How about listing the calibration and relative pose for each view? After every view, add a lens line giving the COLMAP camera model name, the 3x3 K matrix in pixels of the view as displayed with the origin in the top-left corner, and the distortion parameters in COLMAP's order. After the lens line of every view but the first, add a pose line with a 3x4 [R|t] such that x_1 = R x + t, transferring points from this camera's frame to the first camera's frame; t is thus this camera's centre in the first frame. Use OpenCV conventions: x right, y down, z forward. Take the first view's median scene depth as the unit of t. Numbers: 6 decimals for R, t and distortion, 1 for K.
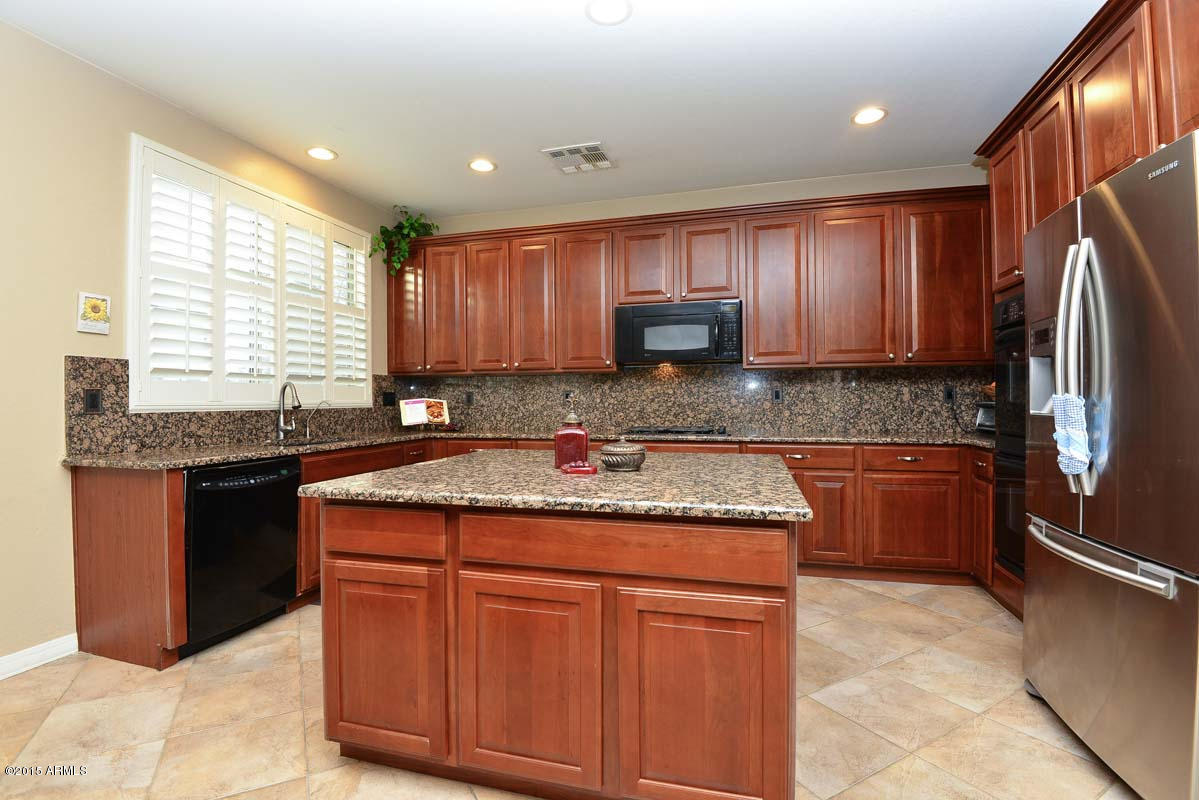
lens RADIAL K [[552.7, 0, 597.3], [0, 552.7, 397.8], [0, 0, 1]] dist [-0.018792, -0.014018]
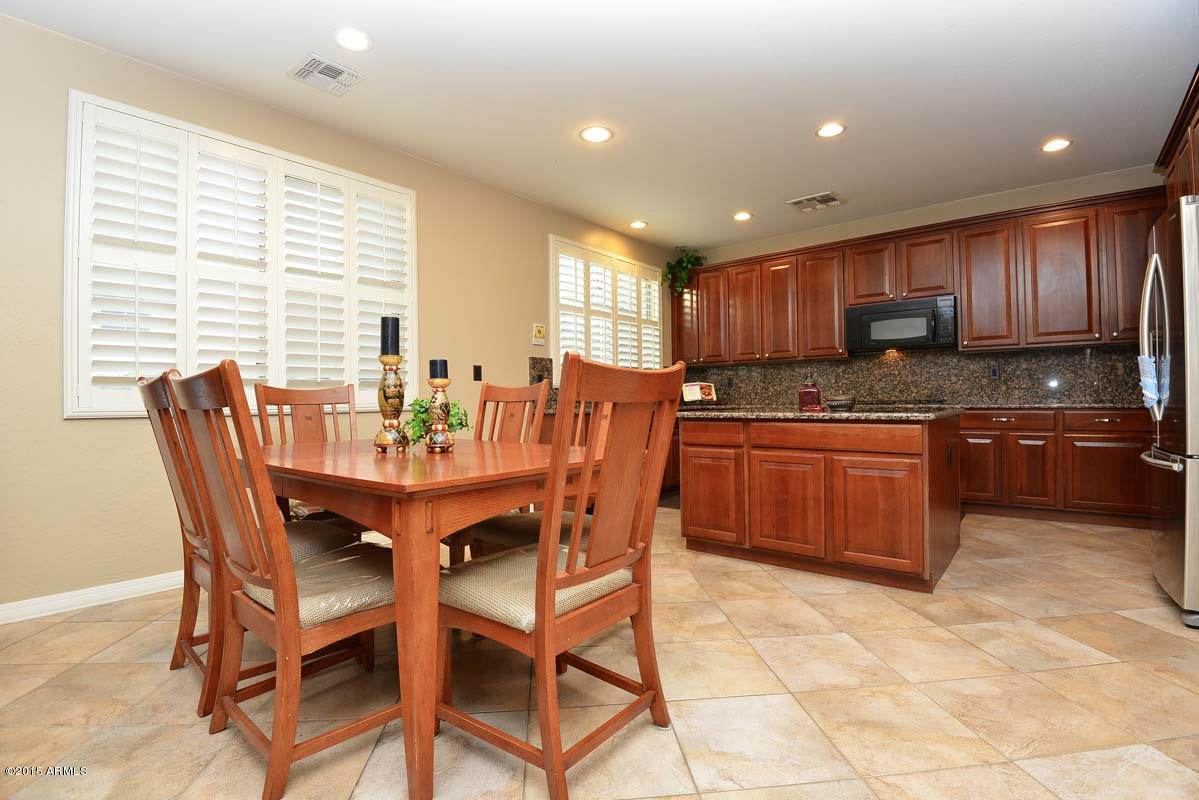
lens RADIAL K [[552.7, 0, 594.5], [0, 552.7, 398.3], [0, 0, 1]] dist [-0.018792, -0.014018]
pose [[0.910462, -0.006853, -0.413536, 0.028987], [0.008381, 0.999963, 0.001880, 0.043623], [0.413508, -0.005178, 0.910486, -0.457180]]
